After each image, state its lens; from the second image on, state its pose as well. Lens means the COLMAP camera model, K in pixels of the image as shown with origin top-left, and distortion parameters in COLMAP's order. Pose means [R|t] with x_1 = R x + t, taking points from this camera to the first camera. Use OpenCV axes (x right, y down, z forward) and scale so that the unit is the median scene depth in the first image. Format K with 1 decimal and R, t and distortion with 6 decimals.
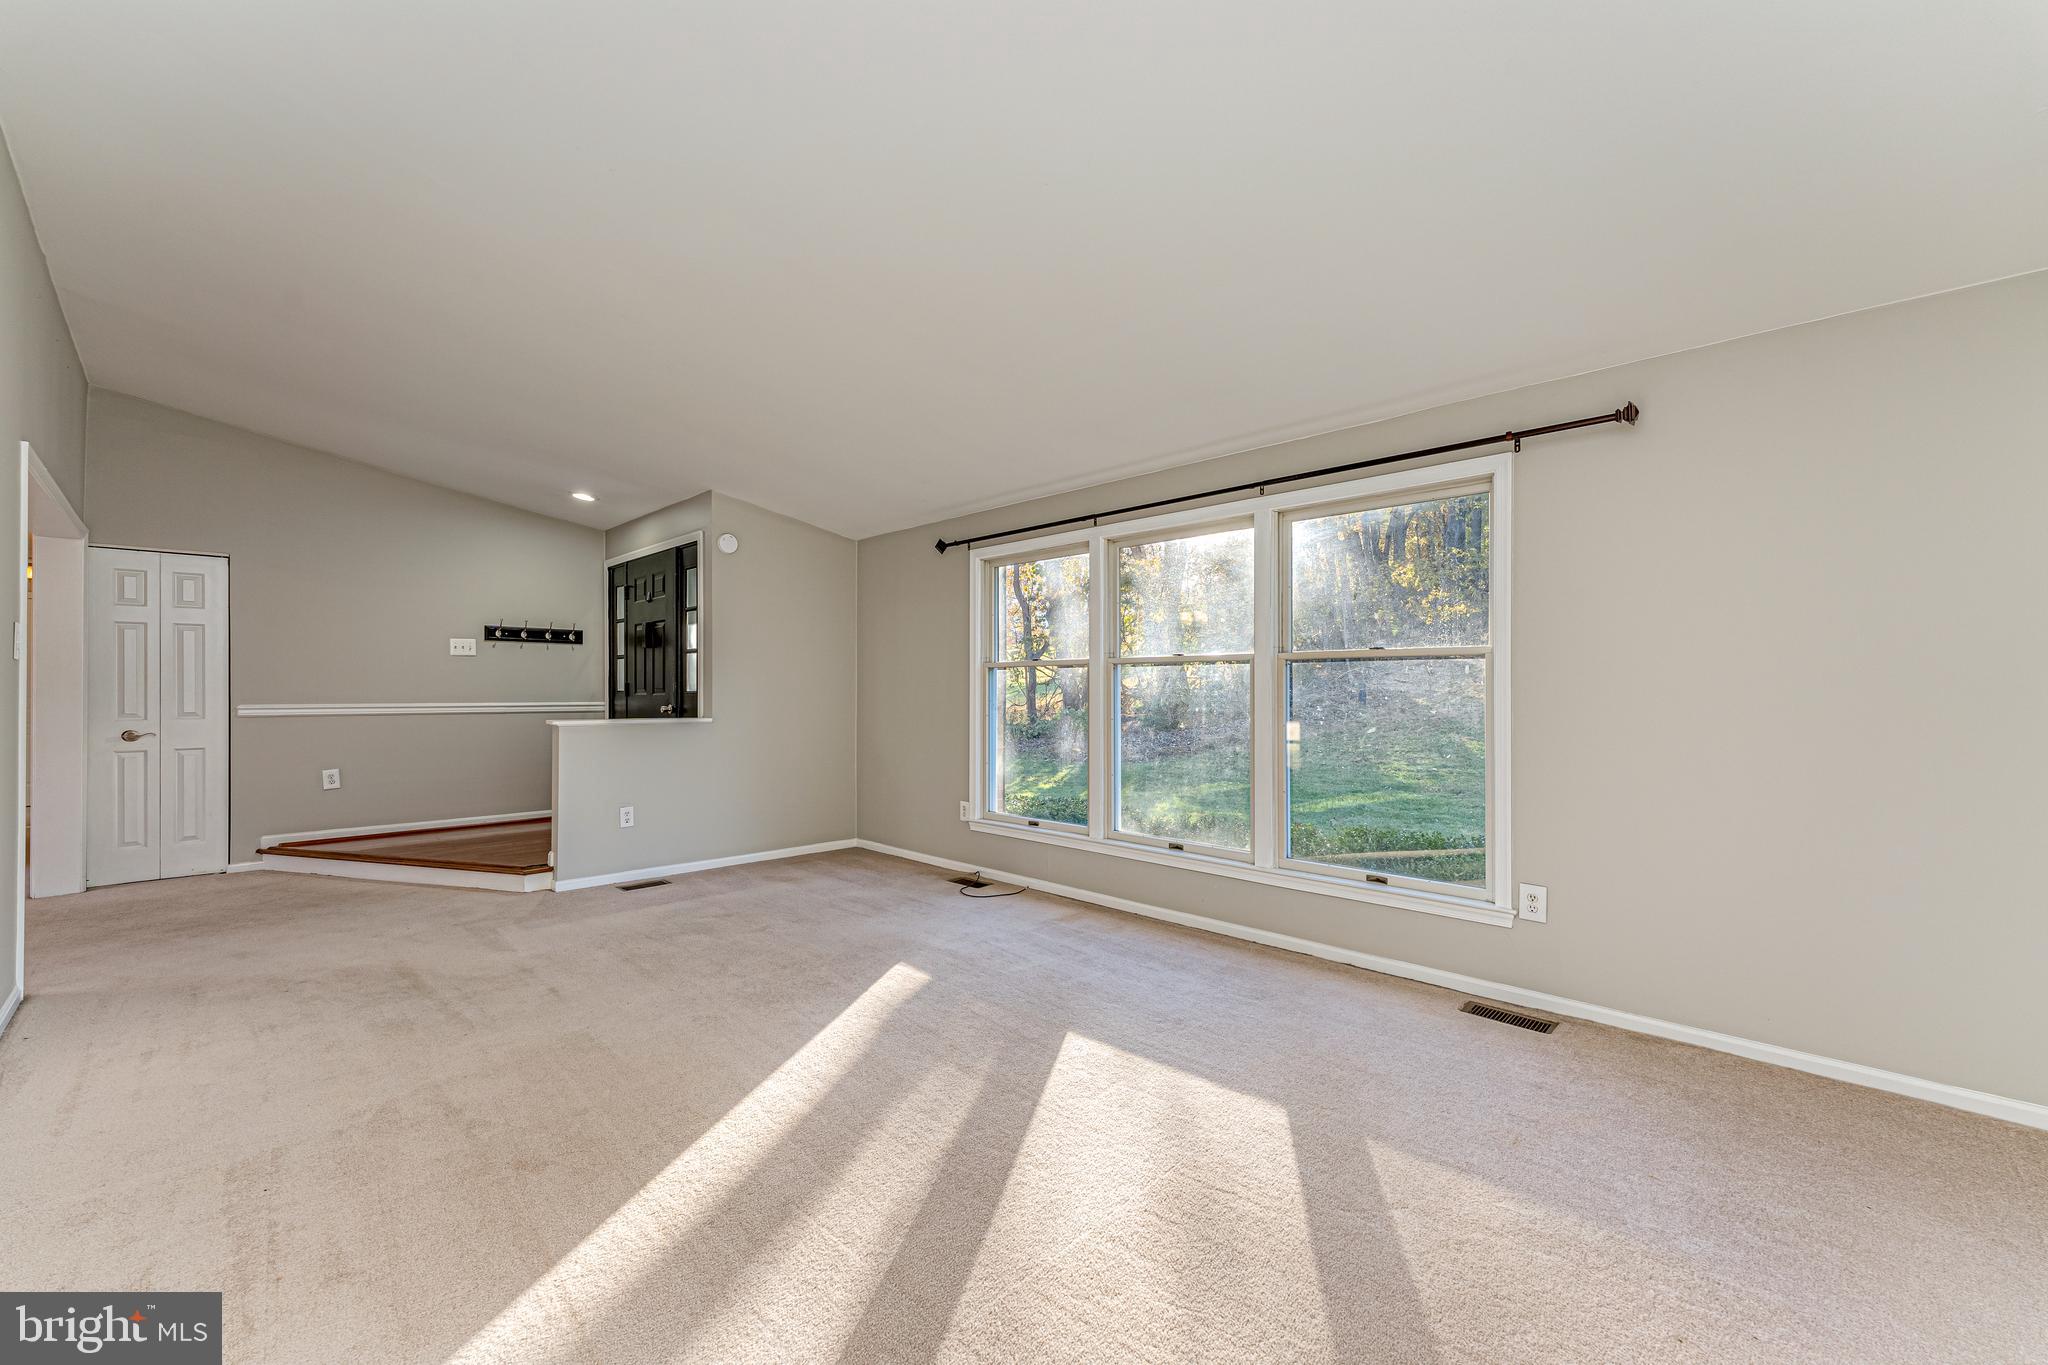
lens RADIAL K [[821.4, 0, 1017.2], [0, 821.4, 690.7], [0, 0, 1]] dist [-0.001261, -0.000102]
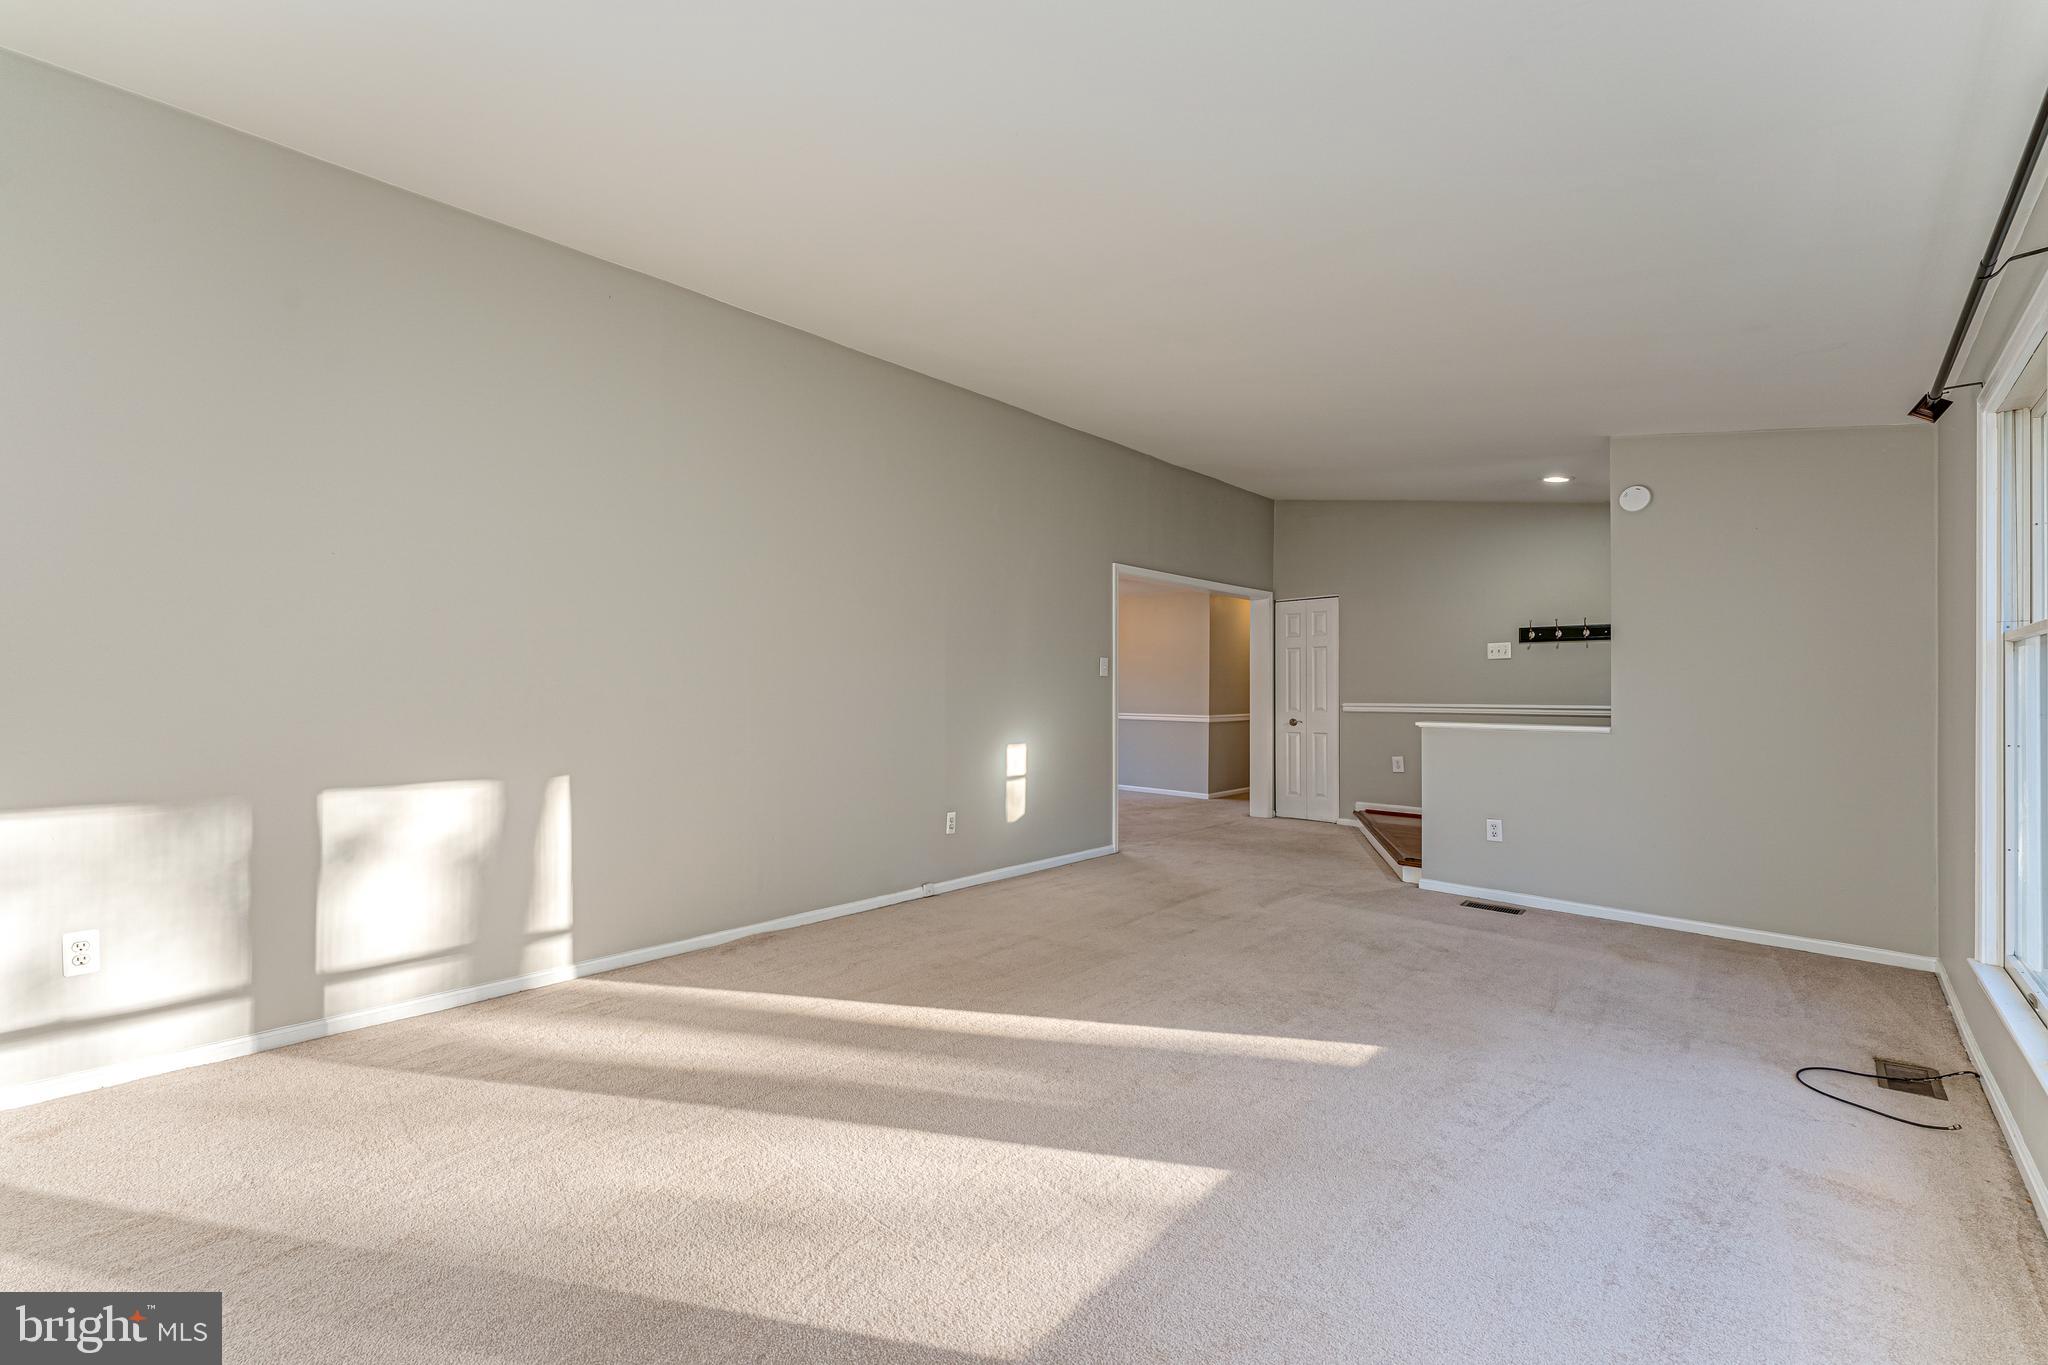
lens RADIAL K [[821.4, 0, 1015.0], [0, 821.4, 689.8], [0, 0, 1]] dist [-0.001261, -0.000102]
pose [[0.012551, -0.003955, -0.999913, 0.435201], [-0.000545, 0.999992, -0.003963, 0.001000], [0.999921, 0.000595, 0.012549, 0.453496]]
